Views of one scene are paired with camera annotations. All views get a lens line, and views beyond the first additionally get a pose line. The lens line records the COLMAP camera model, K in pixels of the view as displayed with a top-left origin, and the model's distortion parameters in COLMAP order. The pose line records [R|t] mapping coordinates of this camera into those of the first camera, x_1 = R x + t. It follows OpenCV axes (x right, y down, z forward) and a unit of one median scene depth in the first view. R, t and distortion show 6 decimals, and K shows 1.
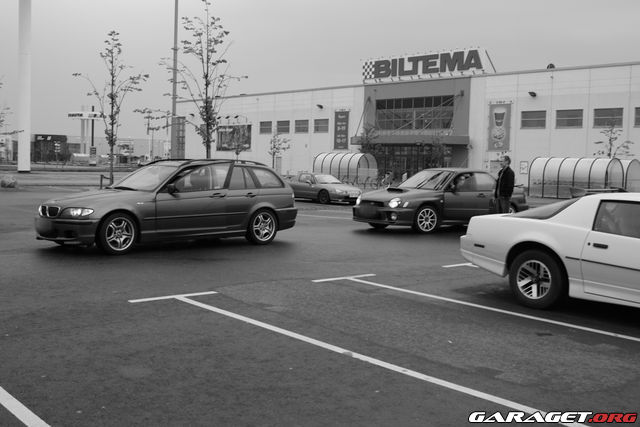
lens RADIAL K [[731.7, 0, 319.9], [0, 731.7, 214.9], [0, 0, 1]] dist [-0.096602, 0.000000]
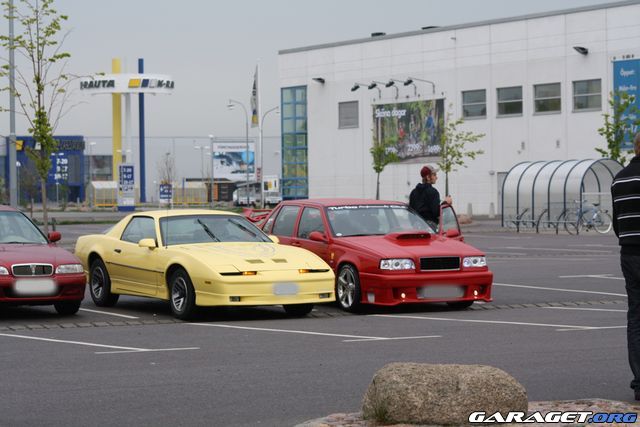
lens RADIAL K [[2130.5, 0, 319.6], [0, 2130.5, 214.0], [0, 0, 1]] dist [-0.131055, 0.000000]
pose [[0.969170, -0.040160, -0.243097, 0.210090], [0.025769, 0.997738, -0.062092, 0.028090], [0.245040, 0.053913, 0.968013, -0.329404]]
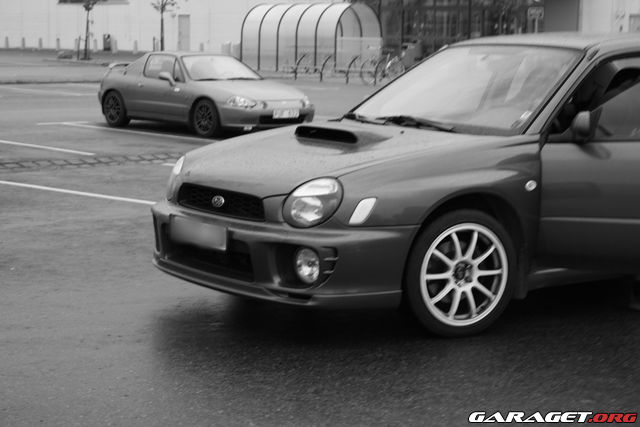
lens RADIAL K [[1345.2, 0, 316.2], [0, 1345.2, 215.1], [0, 0, 1]] dist [0.056971, 0.000000]
pose [[0.999794, -0.015206, 0.013470, 0.025426], [0.014258, 0.997592, 0.067872, -0.010251], [-0.014470, -0.067666, 0.997603, 0.156755]]
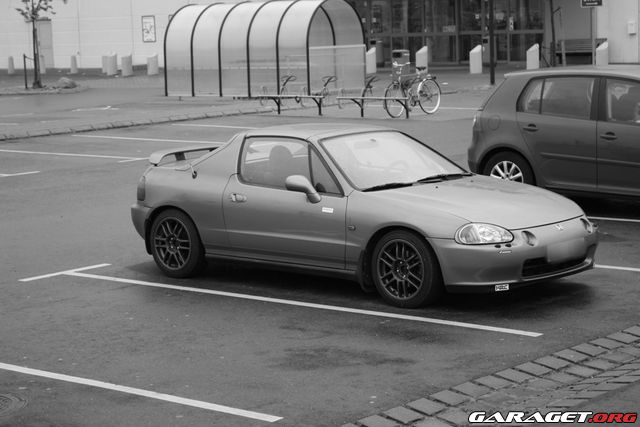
lens RADIAL K [[1561.8, 0, 323.3], [0, 1561.8, 212.9], [0, 0, 1]] dist [-0.008868, 0.000000]
pose [[0.989627, -0.077789, 0.120778, -0.029395], [0.070815, 0.995622, 0.061010, -0.031125], [-0.124995, -0.051824, 0.990803, 0.304140]]
